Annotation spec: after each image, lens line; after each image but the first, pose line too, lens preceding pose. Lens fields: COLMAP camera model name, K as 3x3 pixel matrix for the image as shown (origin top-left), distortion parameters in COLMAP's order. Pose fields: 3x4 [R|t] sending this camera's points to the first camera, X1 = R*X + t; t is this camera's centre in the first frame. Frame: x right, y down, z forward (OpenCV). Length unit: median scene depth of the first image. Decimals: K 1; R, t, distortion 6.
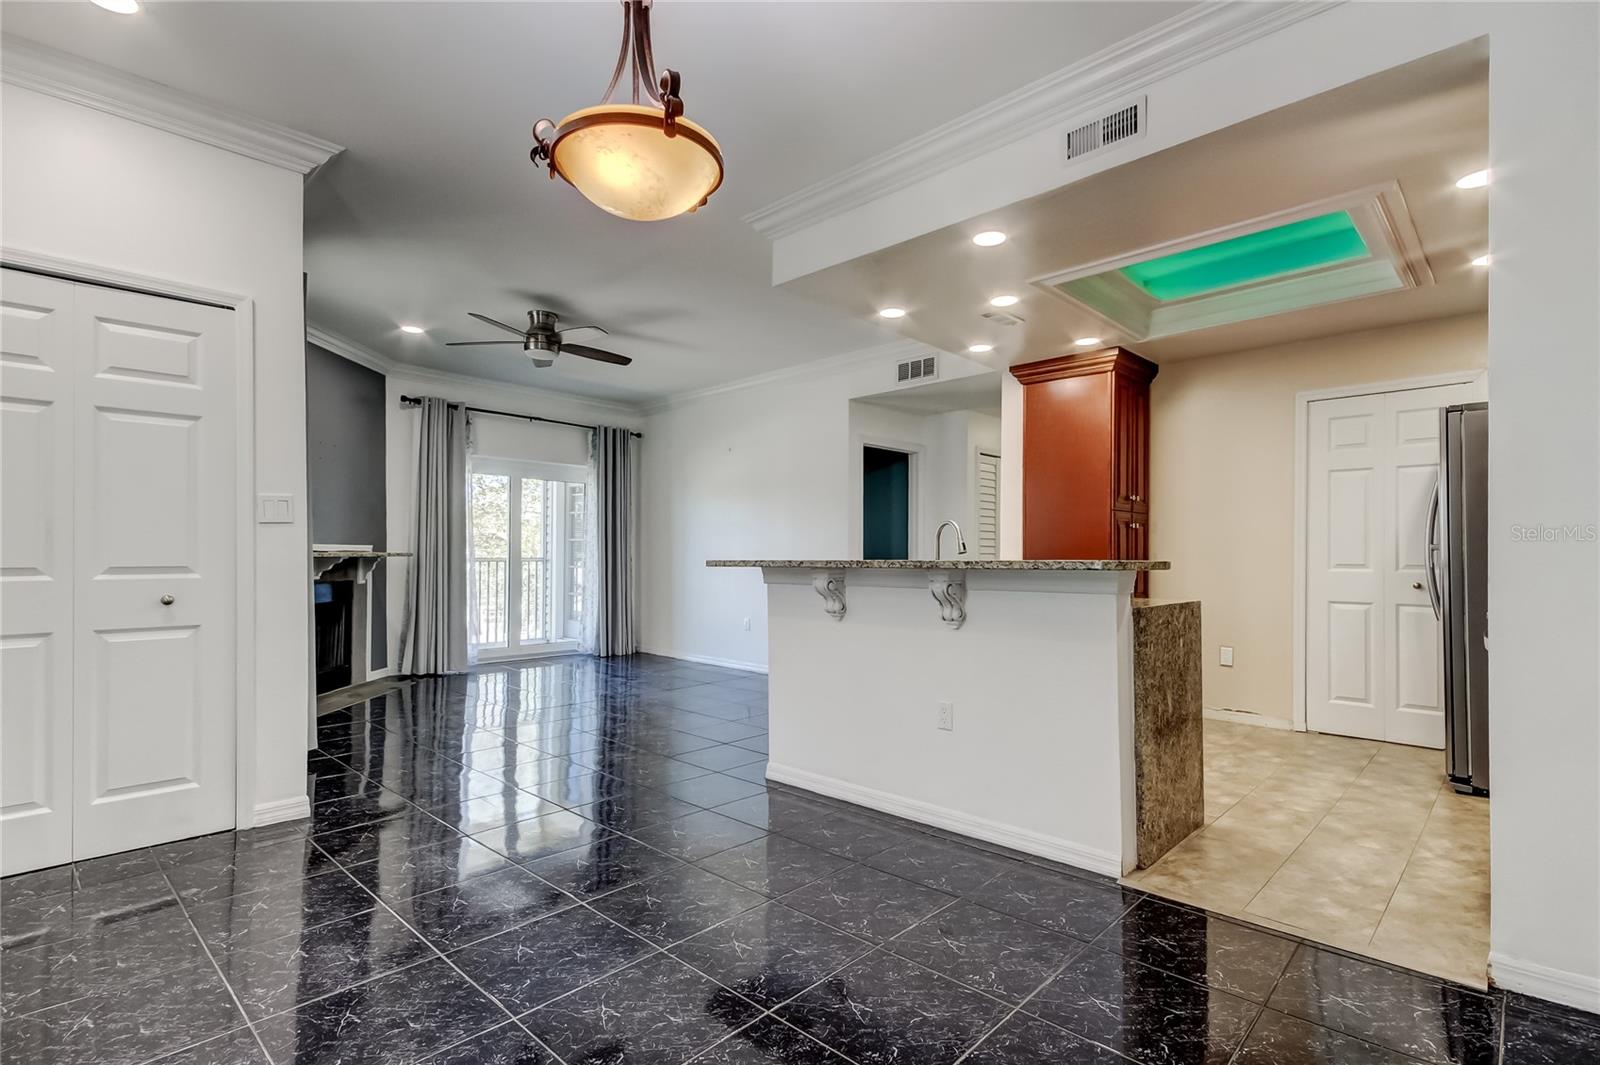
lens RADIAL K [[772.9, 0, 803.4], [0, 772.9, 556.1], [0, 0, 1]] dist [0.000154, -0.000010]
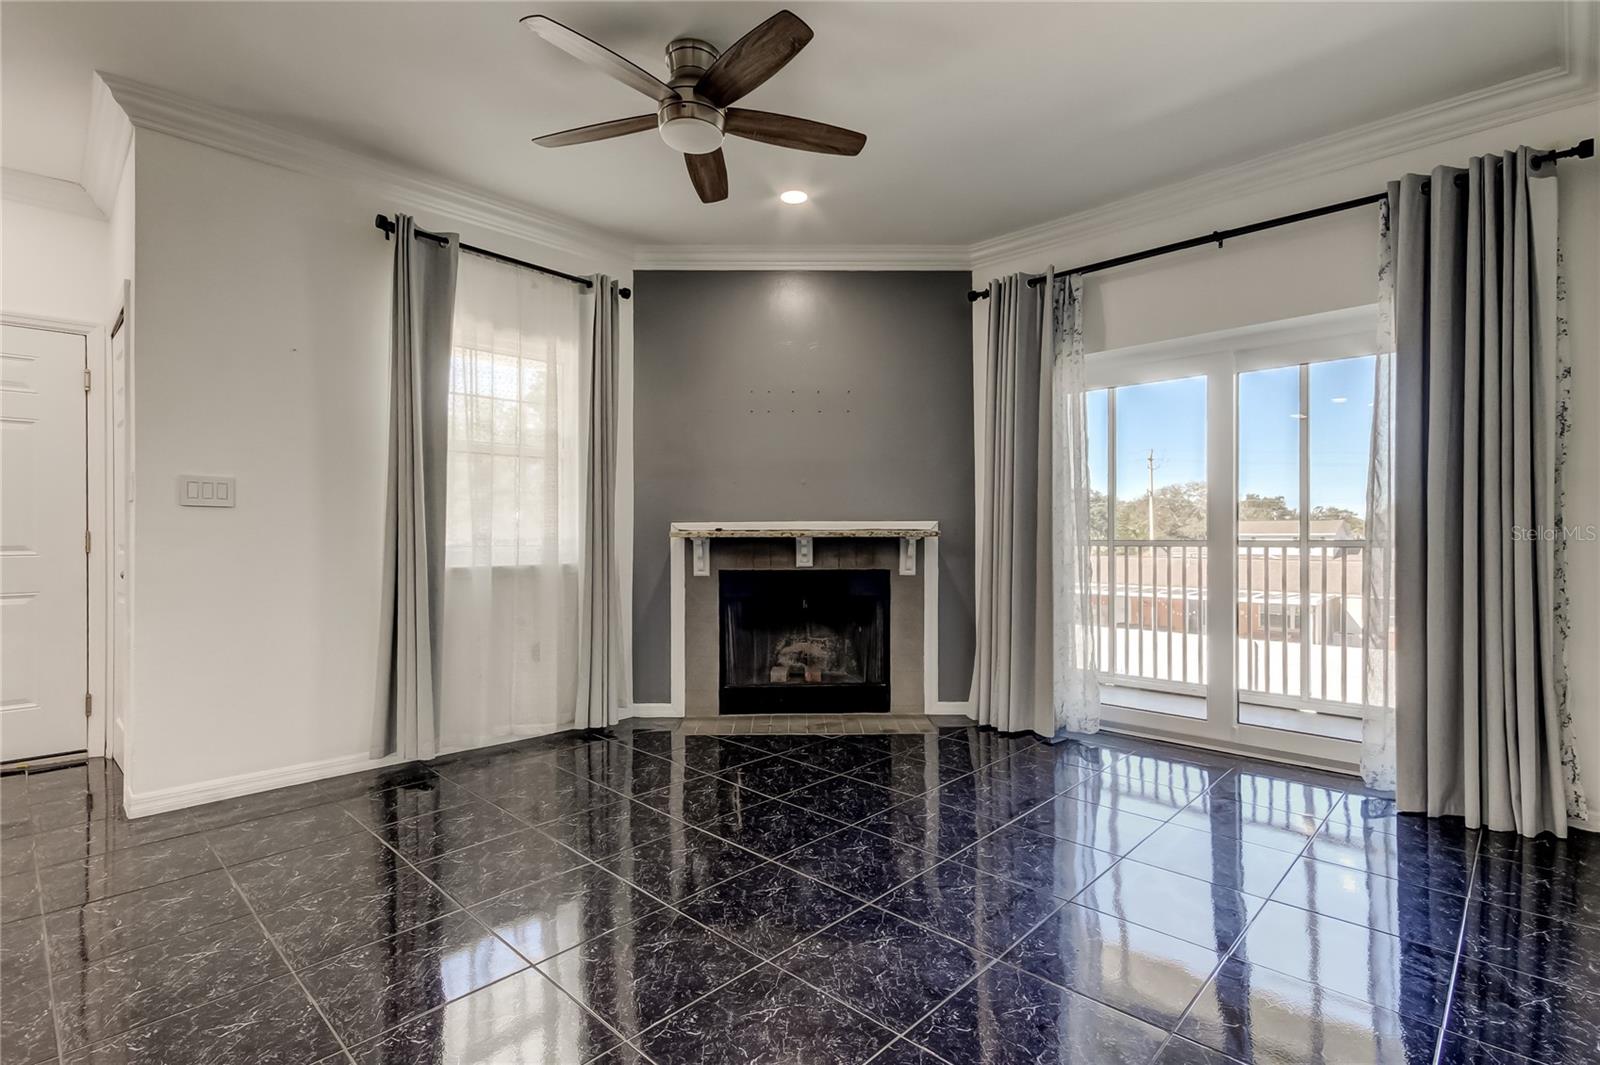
lens RADIAL K [[742.4, 0, 800.0], [0, 742.4, 532.5], [0, 0, 1]] dist [0.022070, 0.000014]
pose [[0.012878, -0.001910, -0.999915, 0.109027], [-0.000861, 0.999998, -0.001921, -0.001958], [0.999917, 0.000886, 0.012876, 0.817744]]
